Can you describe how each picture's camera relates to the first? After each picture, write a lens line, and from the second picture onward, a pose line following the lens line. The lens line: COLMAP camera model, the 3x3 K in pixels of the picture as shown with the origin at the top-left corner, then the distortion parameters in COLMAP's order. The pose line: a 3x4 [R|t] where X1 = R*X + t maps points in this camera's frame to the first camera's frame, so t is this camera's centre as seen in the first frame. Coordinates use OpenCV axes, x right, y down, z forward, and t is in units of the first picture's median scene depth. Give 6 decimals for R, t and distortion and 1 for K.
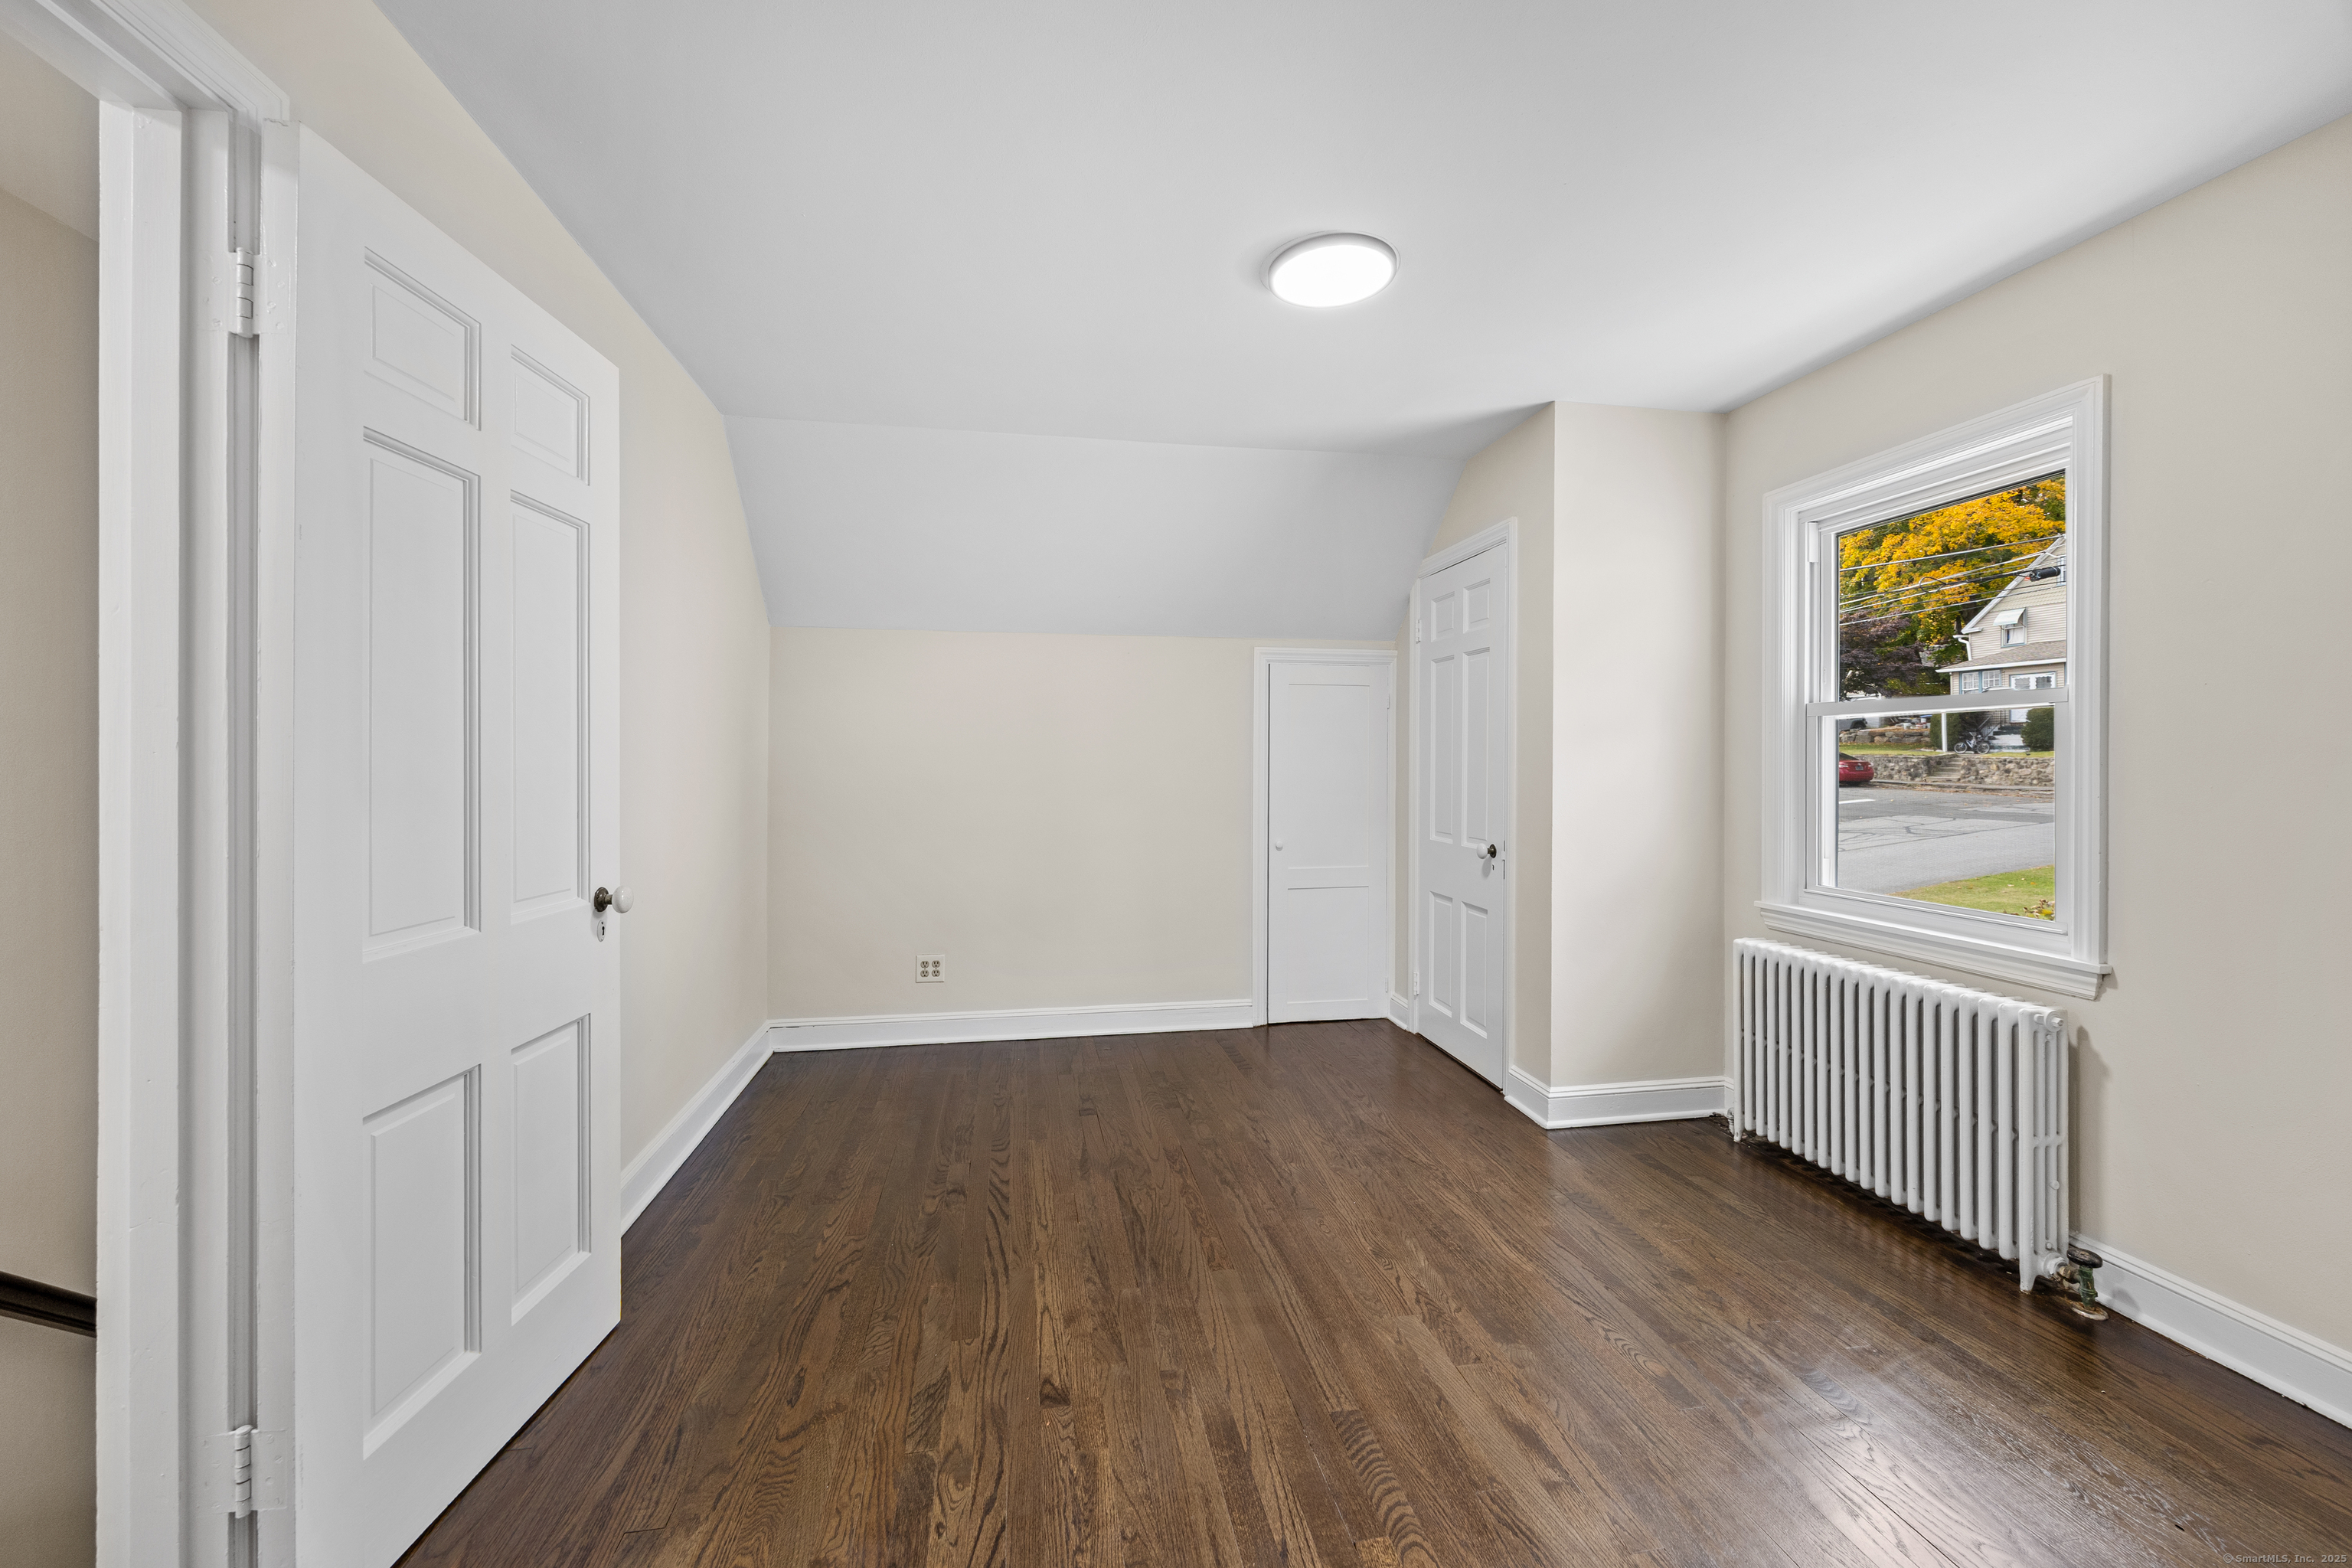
lens RADIAL K [[930.2, 0, 1187.4], [0, 930.2, 769.1], [0, 0, 1]] dist [-0.001298, 0.000214]
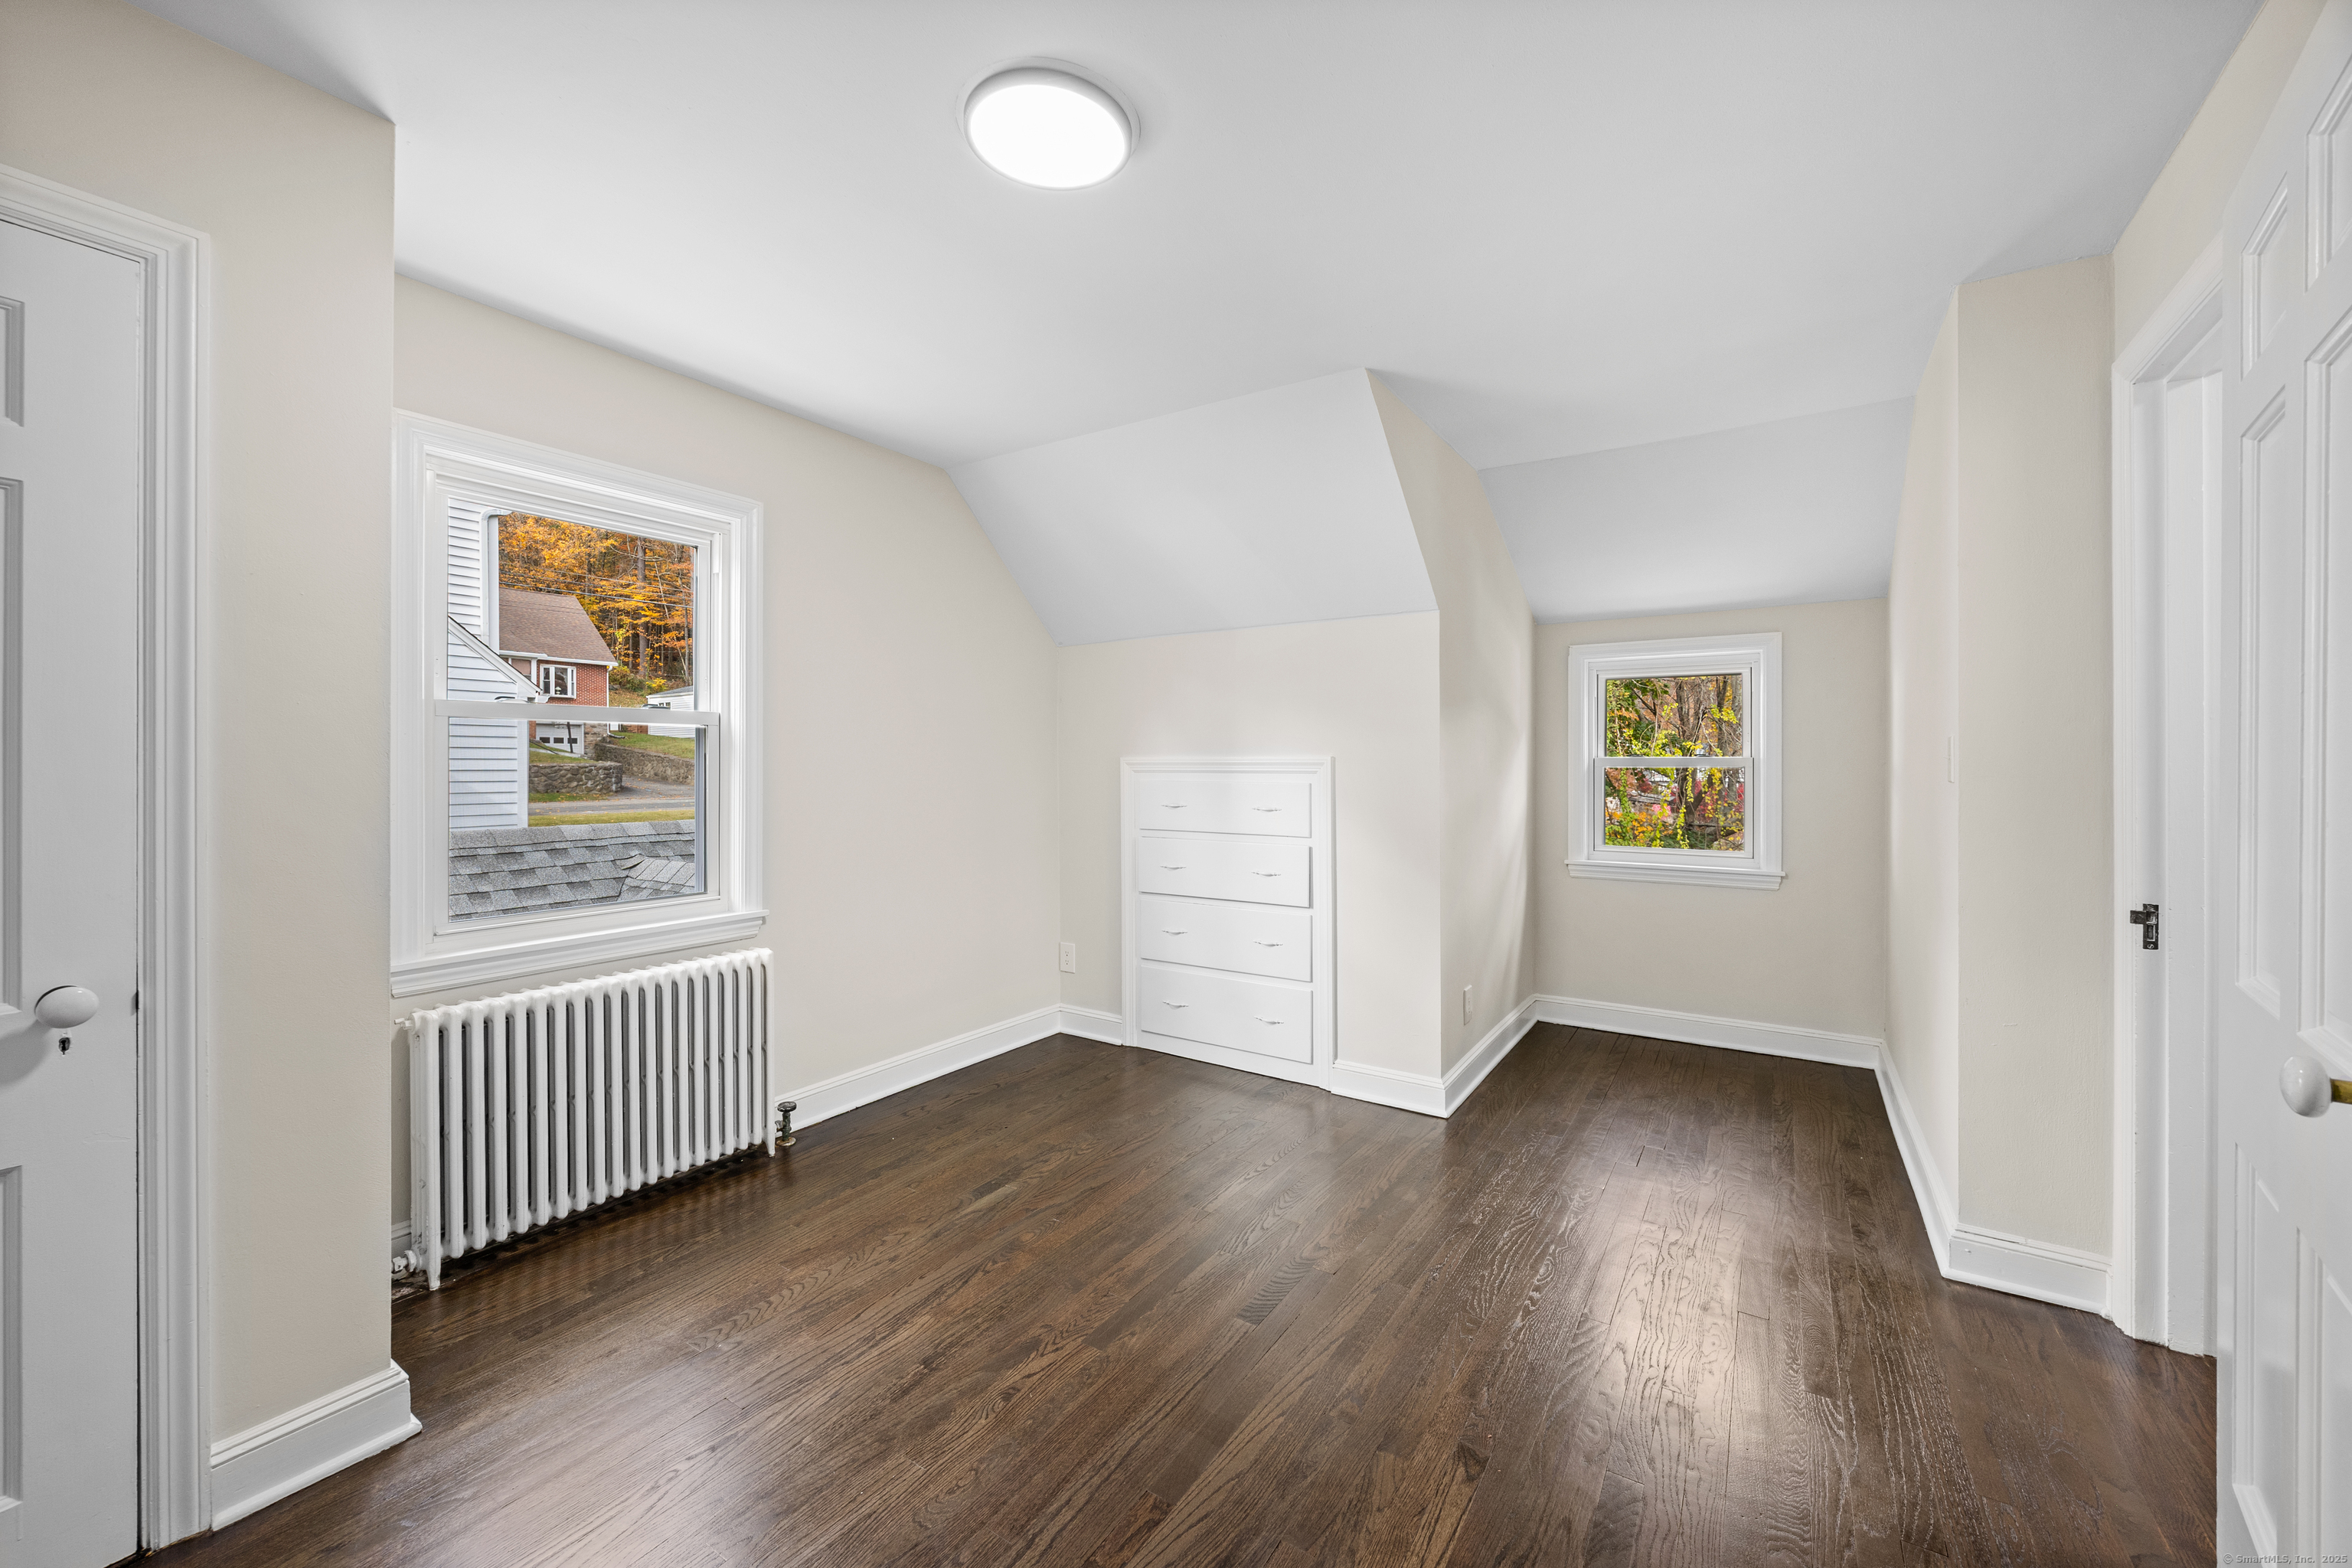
lens RADIAL K [[930.2, 0, 1168.1], [0, 930.2, 770.8], [0, 0, 1]] dist [-0.001298, 0.000214]
pose [[-0.724056, -0.001640, 0.689740, -0.476492], [0.003397, 0.999977, 0.005944, -0.016592], [-0.689733, 0.006647, -0.724033, 1.586340]]
